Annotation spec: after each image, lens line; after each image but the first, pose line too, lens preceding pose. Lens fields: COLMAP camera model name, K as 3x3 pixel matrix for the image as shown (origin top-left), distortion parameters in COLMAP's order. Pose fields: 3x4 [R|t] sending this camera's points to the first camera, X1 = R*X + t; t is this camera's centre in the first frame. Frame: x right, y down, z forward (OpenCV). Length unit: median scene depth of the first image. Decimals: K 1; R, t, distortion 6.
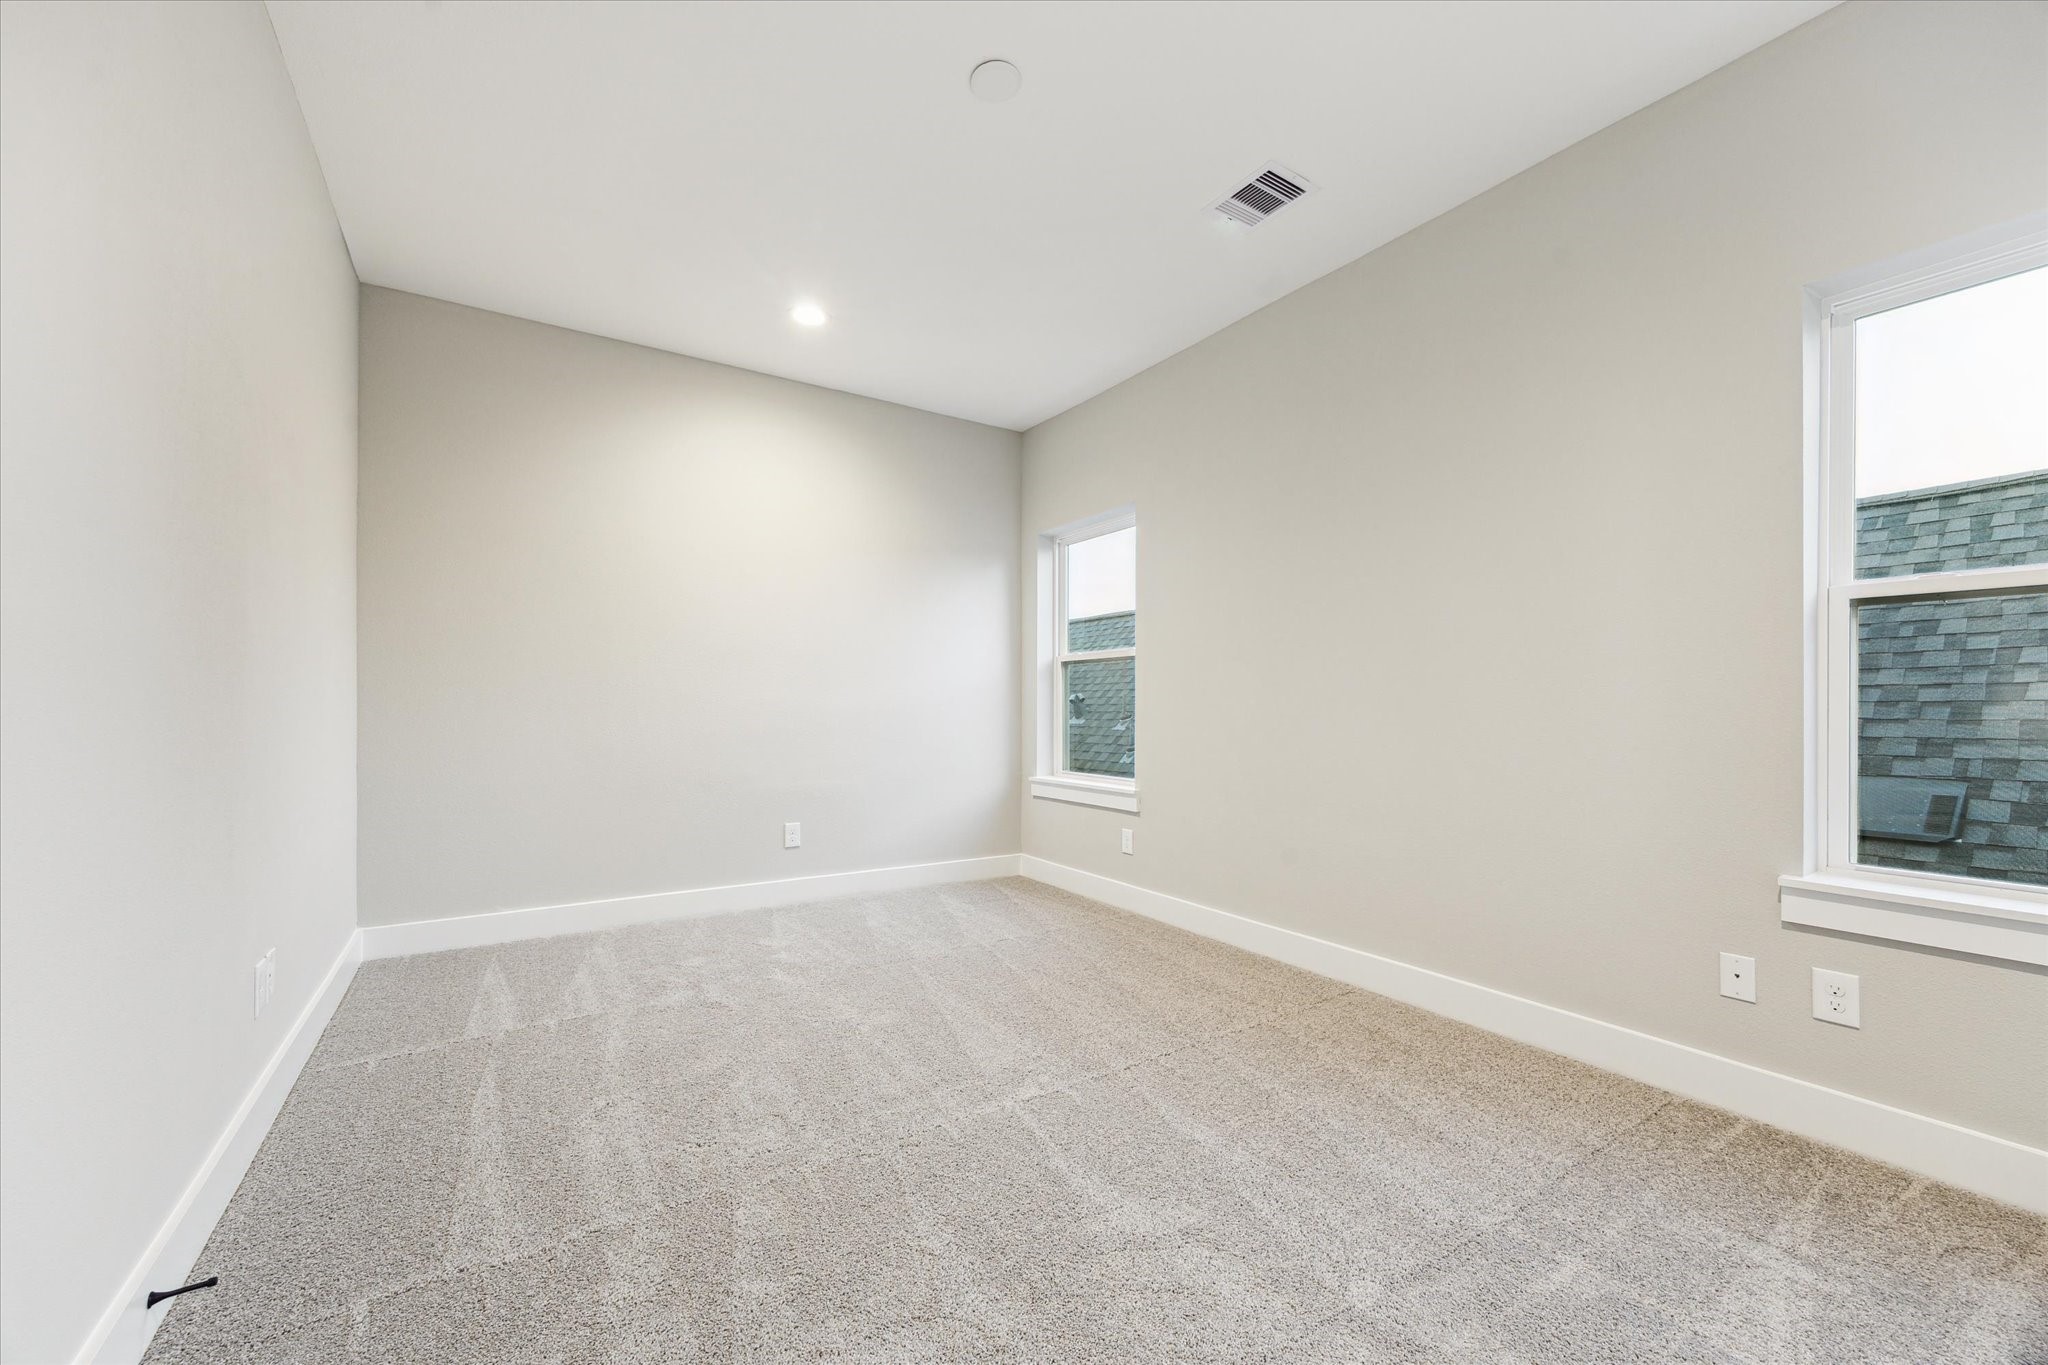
lens RADIAL K [[818.1, 0, 1046.9], [0, 818.1, 707.5], [0, 0, 1]] dist [0.007493, 0.000529]
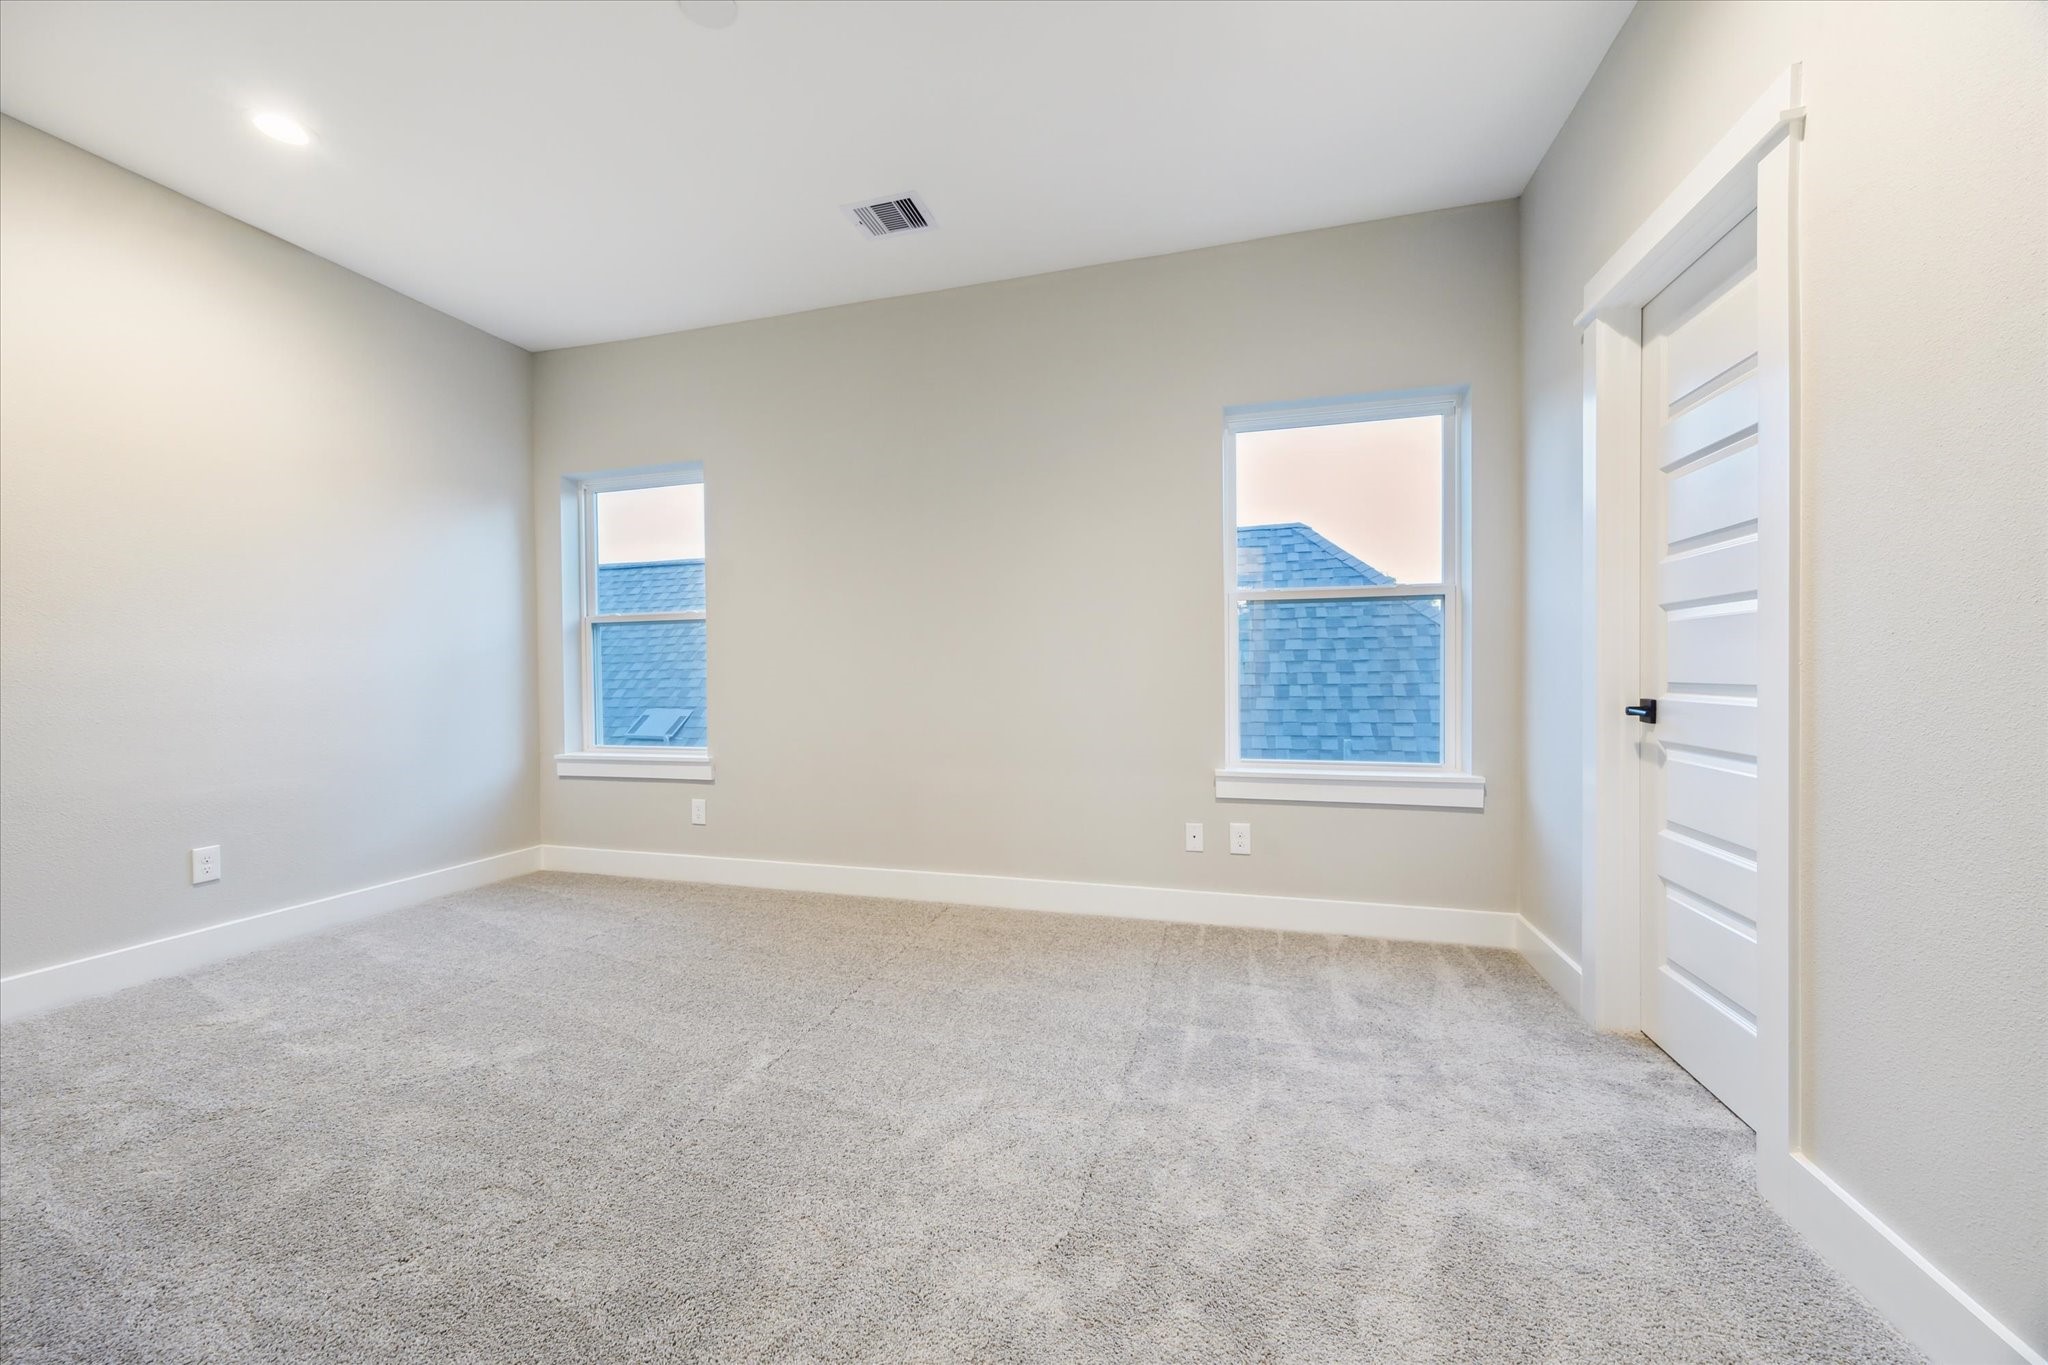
lens RADIAL K [[802.0, 0, 1024.0], [0, 802.0, 682.5], [0, 0, 1]] dist [0.003813, 0.000667]
pose [[0.749245, -0.020417, 0.661978, -0.303184], [0.013006, 0.999786, 0.016115, 0.001320], [-0.662165, -0.003464, 0.749350, 0.047670]]
